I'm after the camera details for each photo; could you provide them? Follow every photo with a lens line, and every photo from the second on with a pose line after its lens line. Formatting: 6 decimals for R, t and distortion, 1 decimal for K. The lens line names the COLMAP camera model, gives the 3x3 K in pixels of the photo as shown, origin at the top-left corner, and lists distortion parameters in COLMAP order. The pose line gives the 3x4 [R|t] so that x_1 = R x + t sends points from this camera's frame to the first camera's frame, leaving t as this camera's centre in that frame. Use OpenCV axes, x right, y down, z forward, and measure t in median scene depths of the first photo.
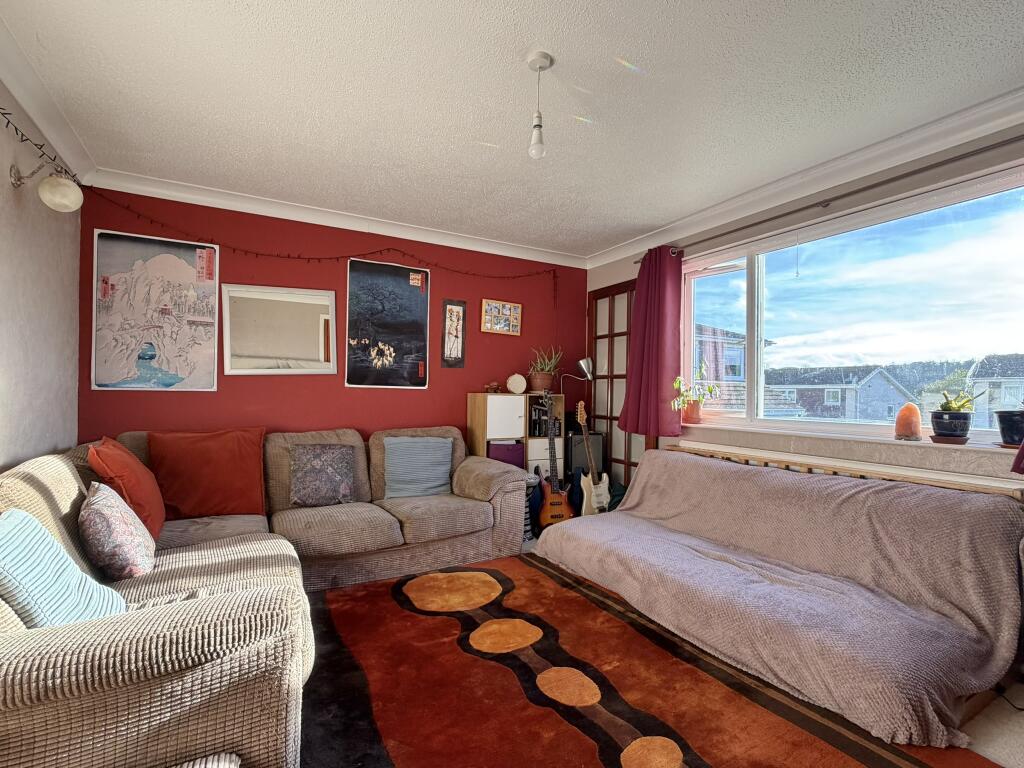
lens RADIAL K [[479.6, 0, 510.9], [0, 479.6, 387.3], [0, 0, 1]] dist [0.000692, -0.000232]
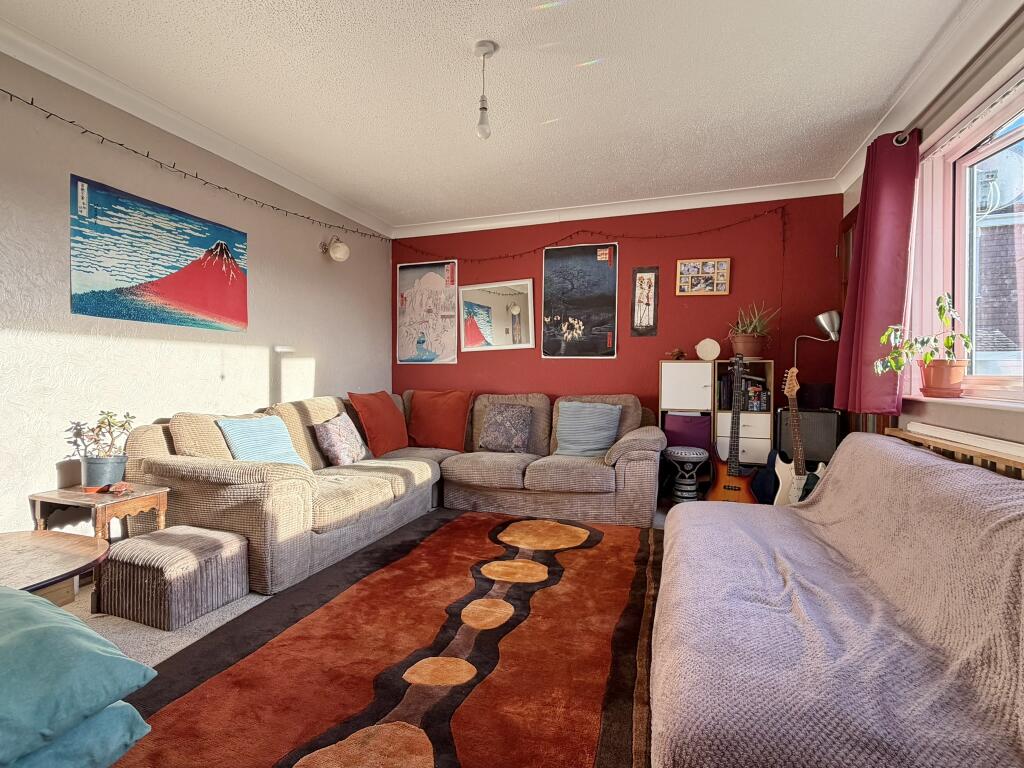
lens RADIAL K [[480.8, 0, 512.8], [0, 480.8, 376.1], [0, 0, 1]] dist [0.000847, -0.000076]
pose [[0.676100, -0.007505, -0.736772, 0.472538], [0.014881, 0.999883, 0.003470, 0.037417], [0.736660, -0.013310, 0.676133, 0.147614]]
